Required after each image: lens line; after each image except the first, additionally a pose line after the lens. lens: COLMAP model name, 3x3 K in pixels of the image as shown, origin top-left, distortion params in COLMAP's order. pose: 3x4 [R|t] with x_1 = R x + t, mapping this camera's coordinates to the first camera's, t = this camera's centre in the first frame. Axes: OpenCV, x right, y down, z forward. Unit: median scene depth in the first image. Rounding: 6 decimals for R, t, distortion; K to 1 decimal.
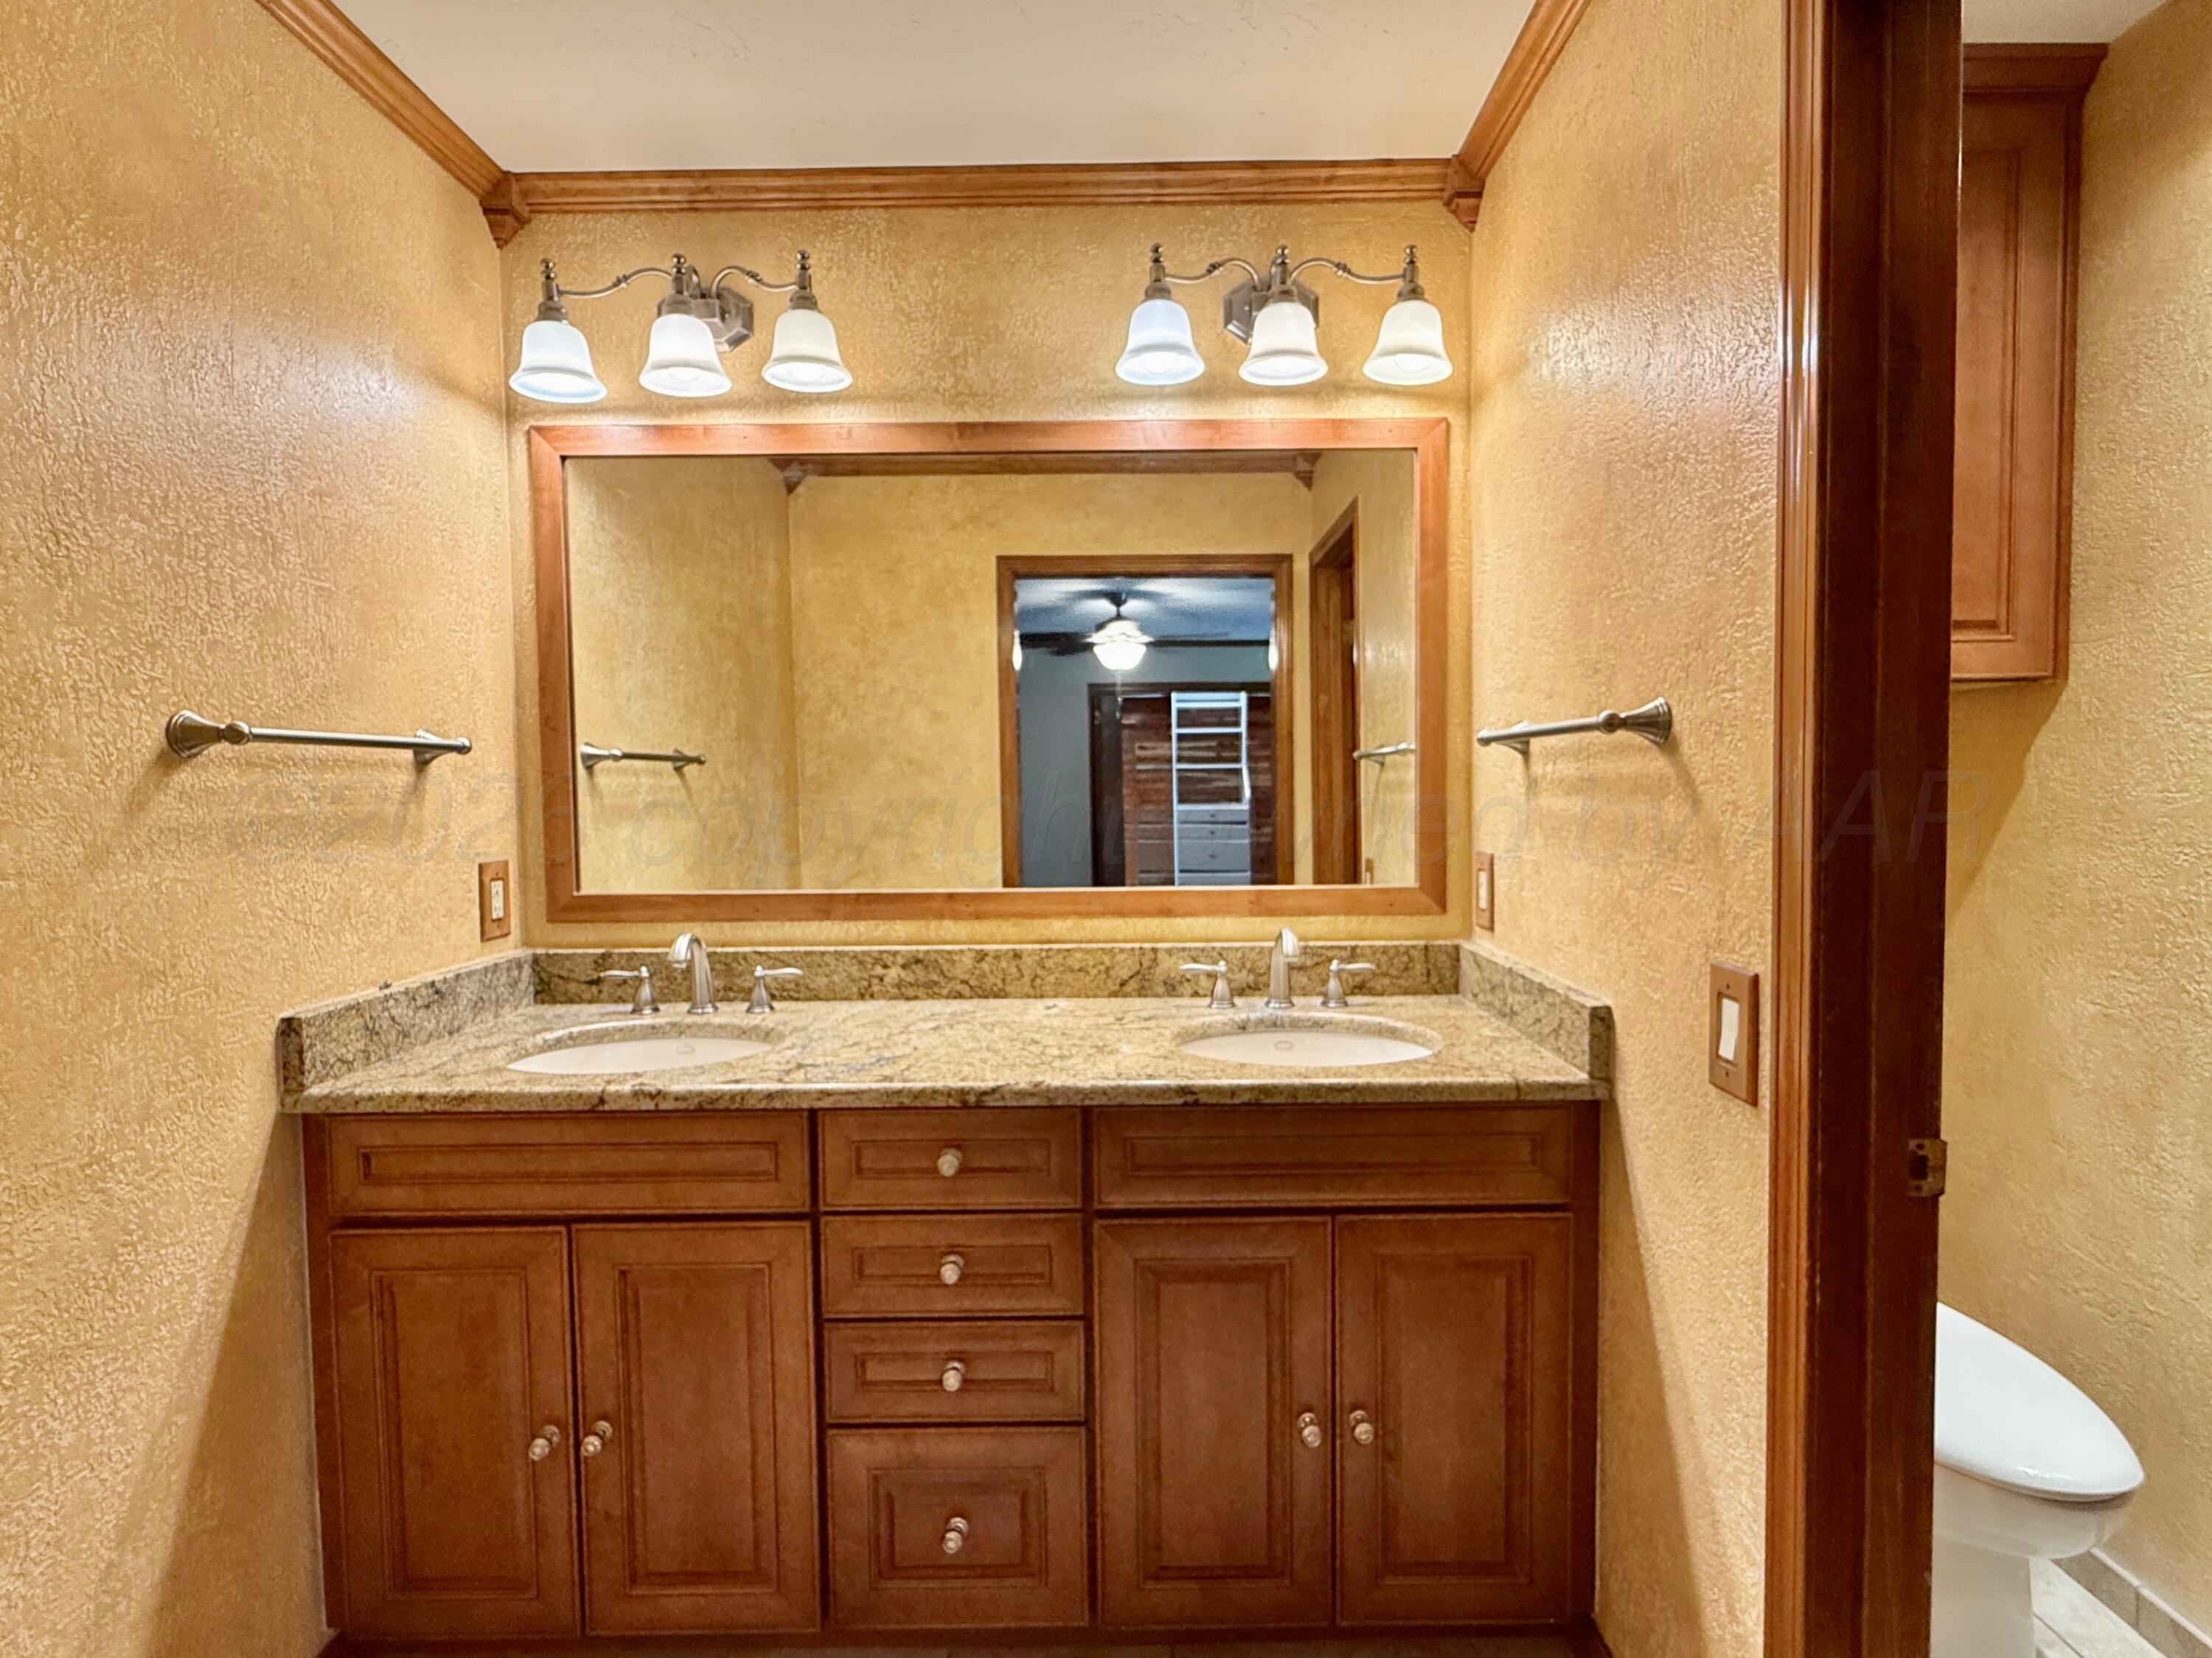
lens RADIAL K [[1022.5, 0, 1105.5], [0, 1022.5, 848.9], [0, 0, 1]] dist [-0.001181, 0.001230]
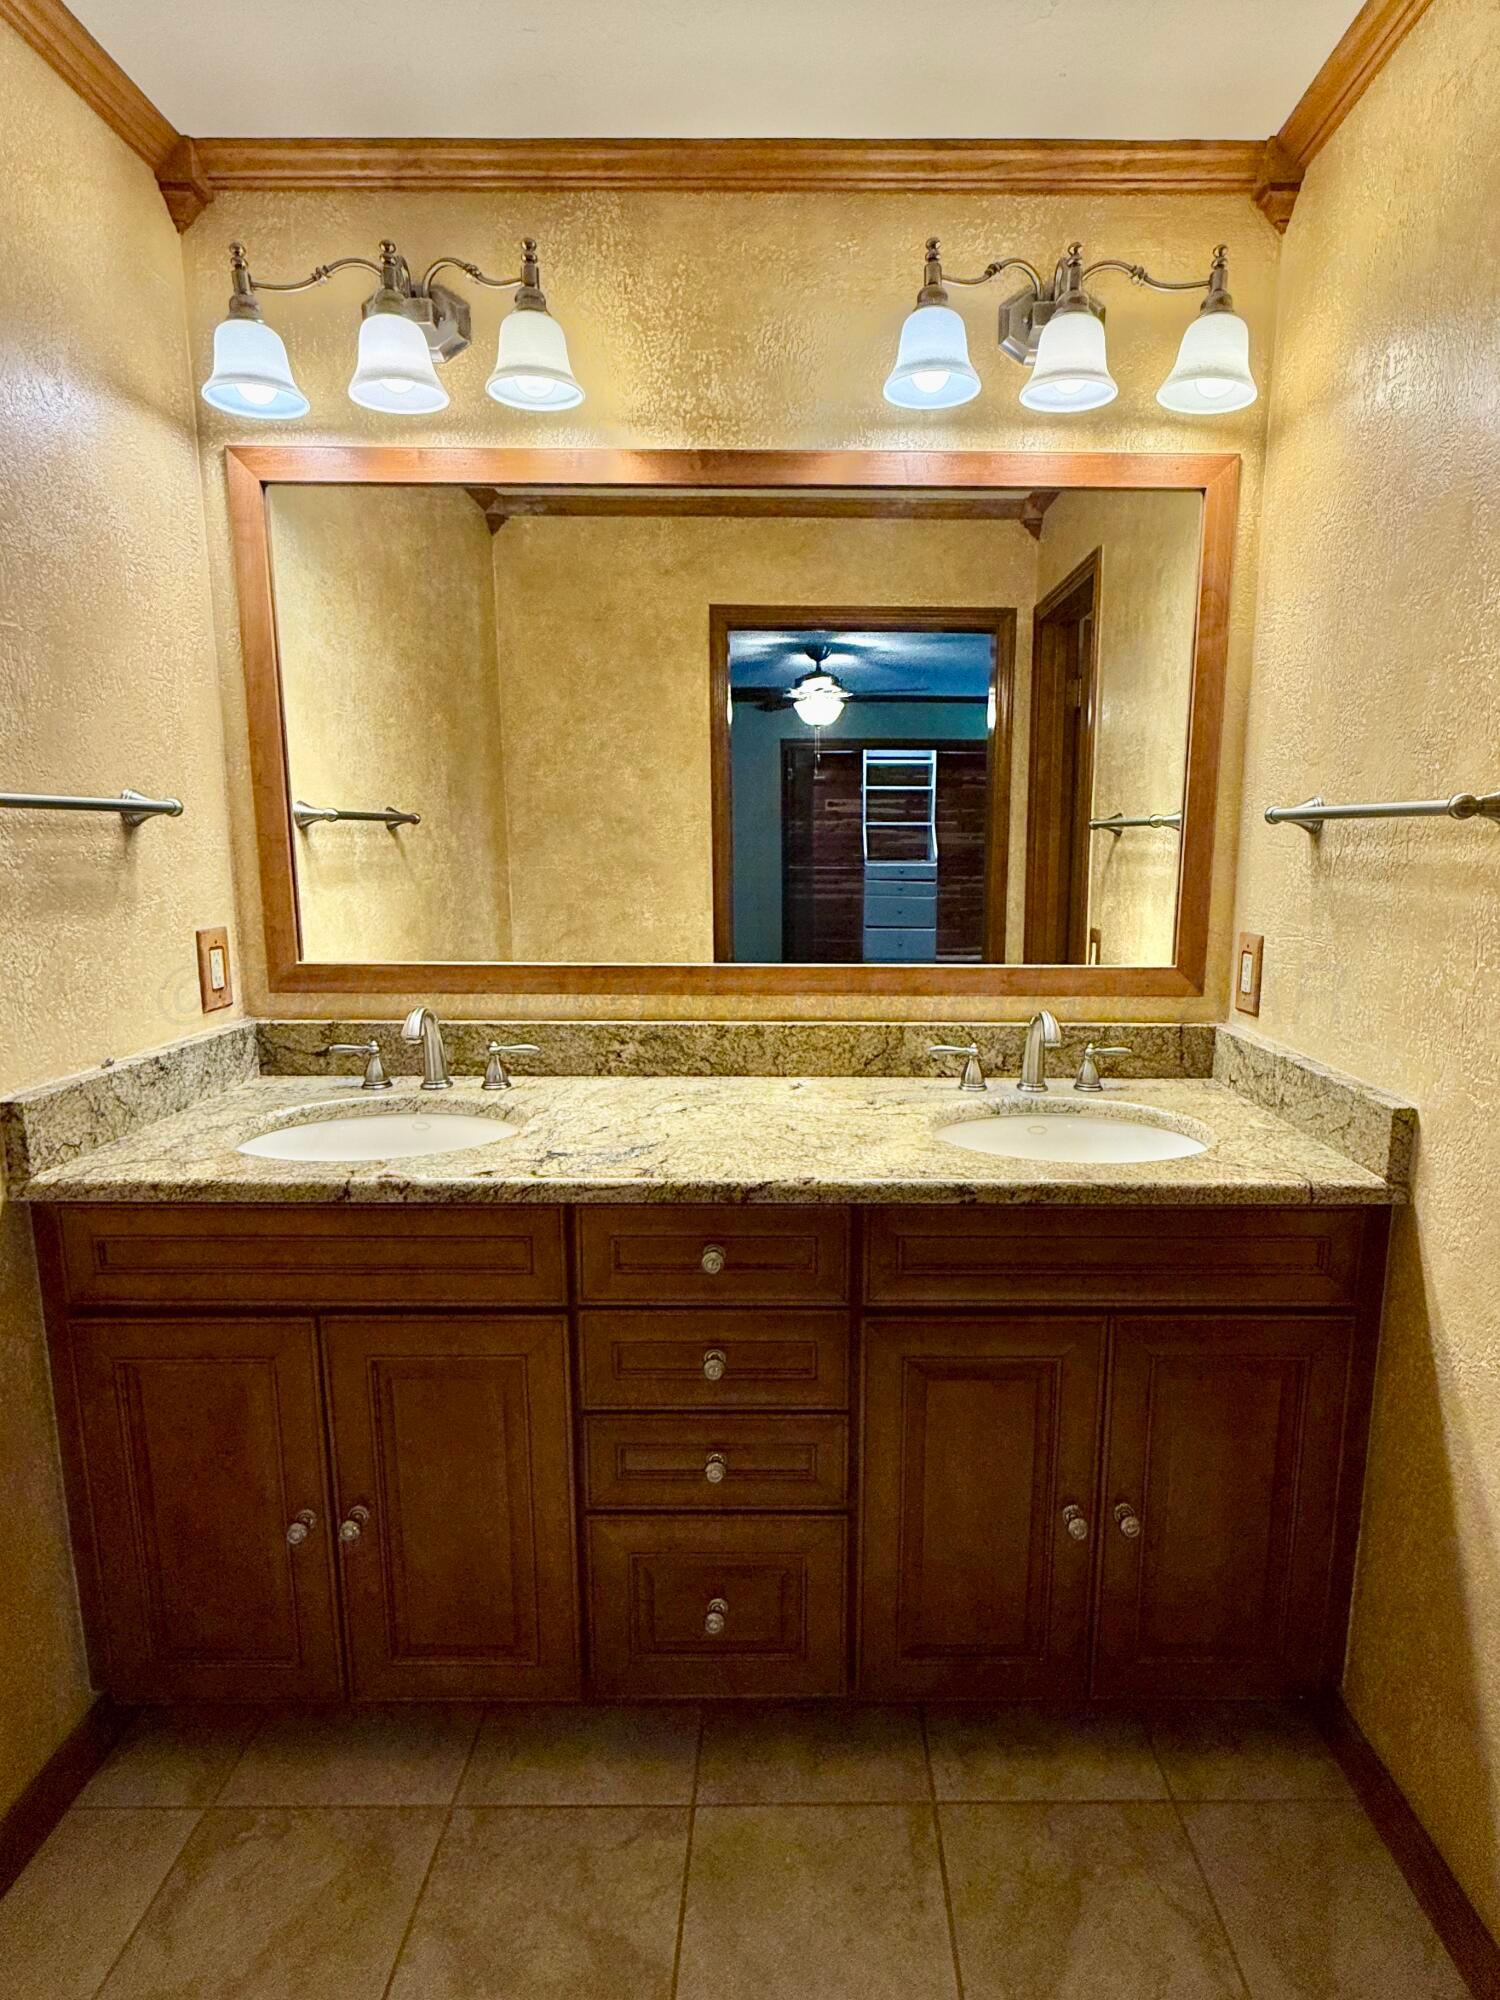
lens RADIAL K [[924.5, 0, 751.1], [0, 924.5, 991.5], [0, 0, 1]] dist [-0.001181, 0.001230]
pose [[0.999866, 0.012094, 0.011027, -0.106369], [-0.013262, 0.993519, 0.112888, -0.034430], [-0.009591, -0.113019, 0.993546, 0.135326]]
